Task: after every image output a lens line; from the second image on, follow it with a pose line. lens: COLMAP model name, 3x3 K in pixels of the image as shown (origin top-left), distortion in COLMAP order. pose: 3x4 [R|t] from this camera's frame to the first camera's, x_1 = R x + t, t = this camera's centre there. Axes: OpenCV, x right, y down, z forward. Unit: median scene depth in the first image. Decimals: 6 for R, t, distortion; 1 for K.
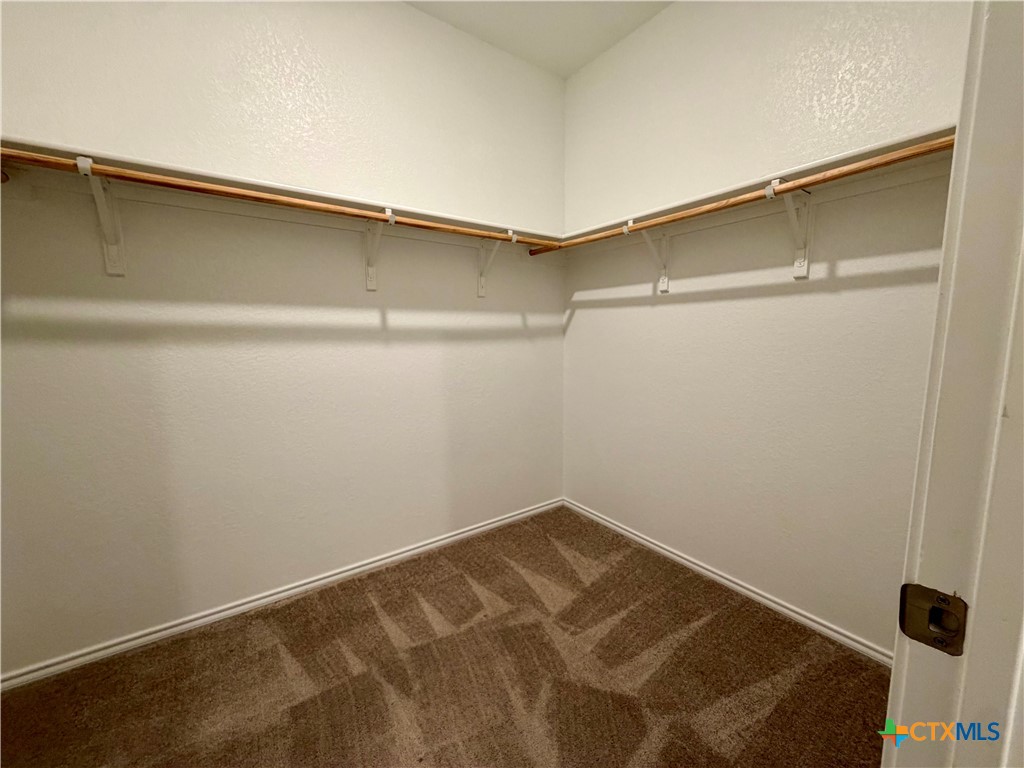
lens RADIAL K [[406.8, 0, 511.6], [0, 406.8, 383.3], [0, 0, 1]] dist [0.000239, -0.000075]
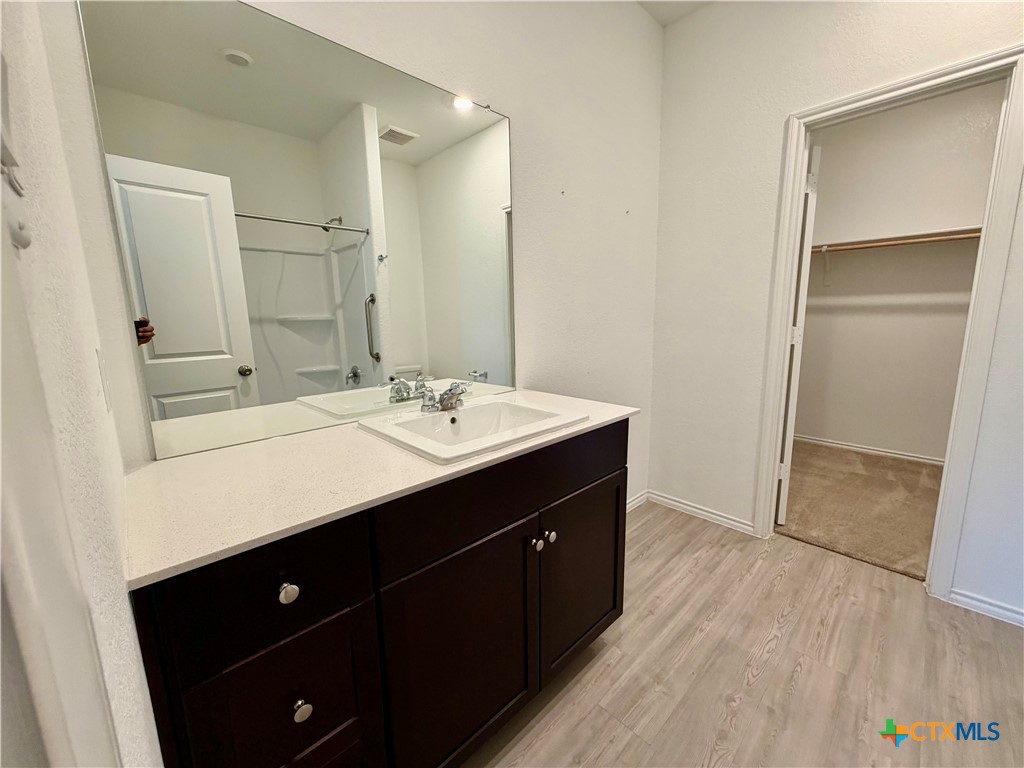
lens RADIAL K [[406.8, 0, 511.6], [0, 406.8, 383.3], [0, 0, 1]] dist [0.000239, -0.000075]
pose [[0.139816, 0.167370, -0.975930, 1.306712], [-0.106378, 0.982445, 0.153247, 0.141728], [0.984447, 0.082391, 0.155166, -1.255474]]
